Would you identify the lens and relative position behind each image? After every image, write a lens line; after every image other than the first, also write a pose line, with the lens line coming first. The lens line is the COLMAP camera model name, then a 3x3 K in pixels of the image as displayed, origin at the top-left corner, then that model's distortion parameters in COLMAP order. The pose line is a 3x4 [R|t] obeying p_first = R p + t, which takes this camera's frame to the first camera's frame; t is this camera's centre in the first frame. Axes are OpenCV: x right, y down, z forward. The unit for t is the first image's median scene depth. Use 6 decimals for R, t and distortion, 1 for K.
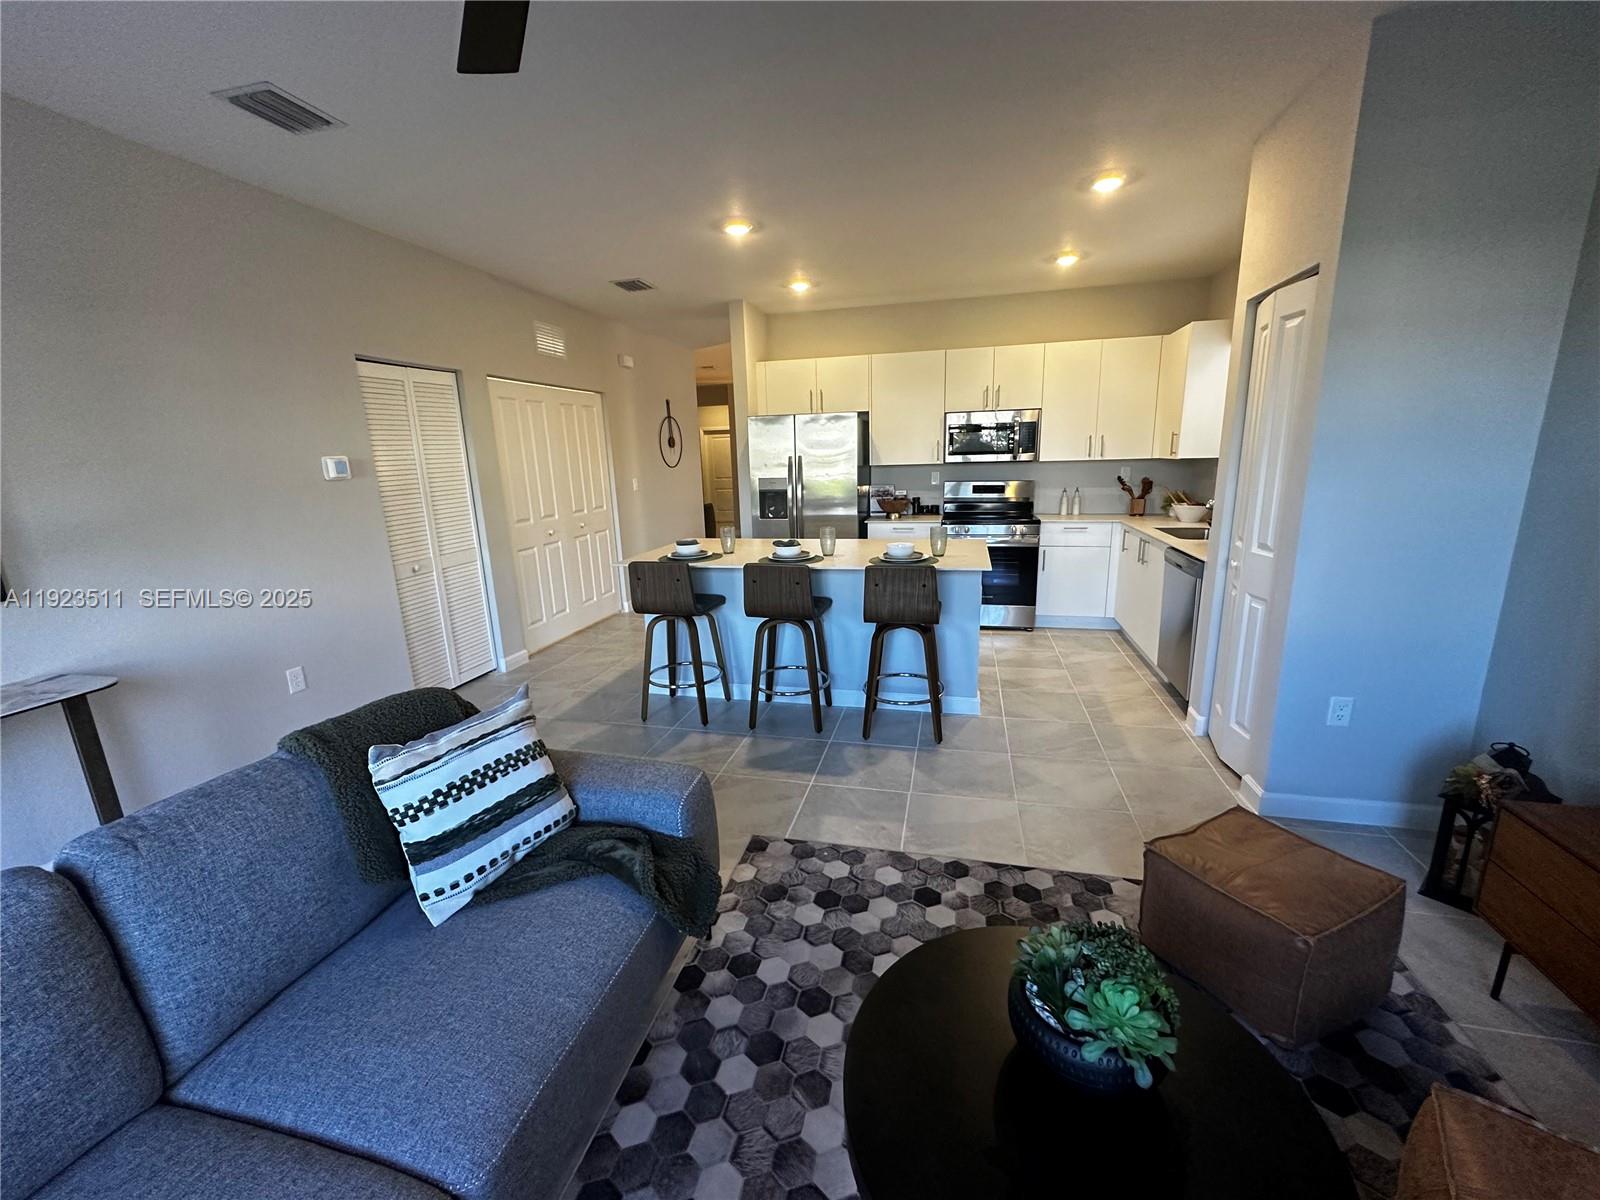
lens RADIAL K [[639.1, 0, 800.7], [0, 639.1, 599.2], [0, 0, 1]] dist [-0.003980, 0.001149]
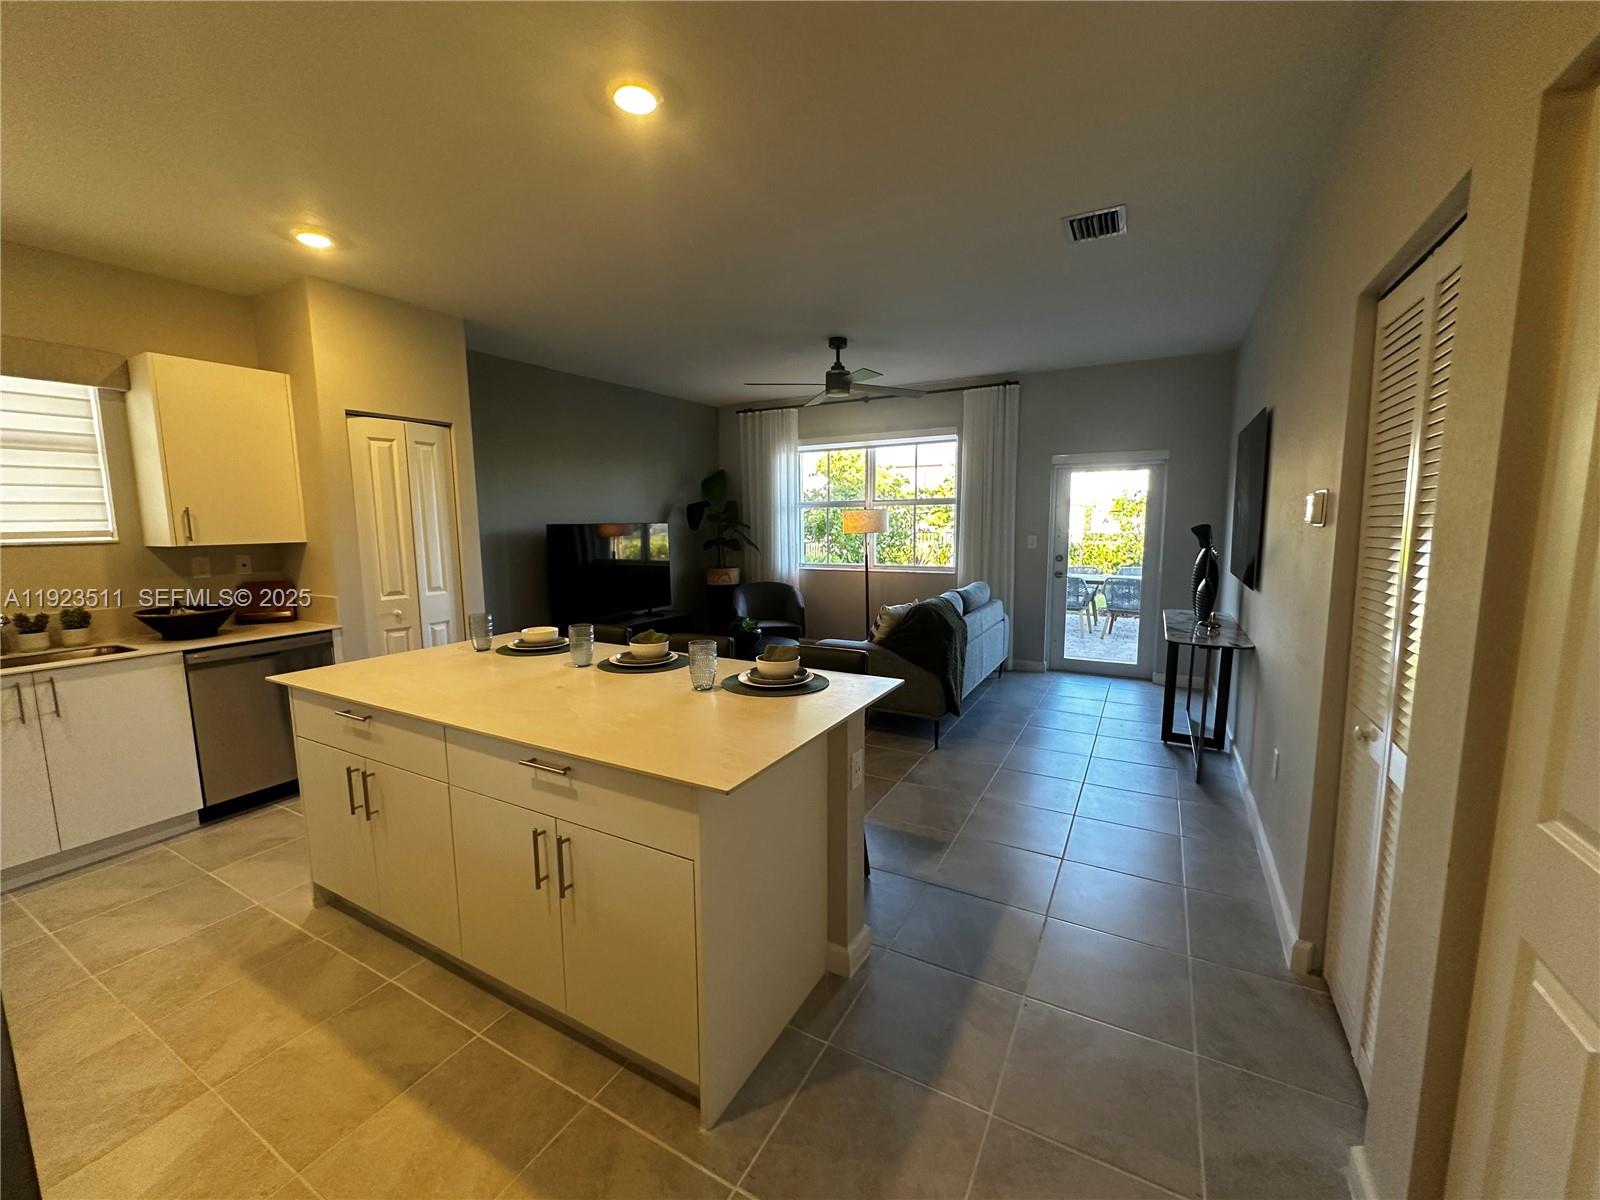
lens RADIAL K [[639.1, 0, 796.9], [0, 639.1, 602.0], [0, 0, 1]] dist [-0.003980, 0.001149]
pose [[-0.965618, 0.007888, 0.259844, -0.409594], [0.097202, 0.937994, 0.332745, -0.392513], [-0.241107, 0.346562, -0.906511, 1.805261]]
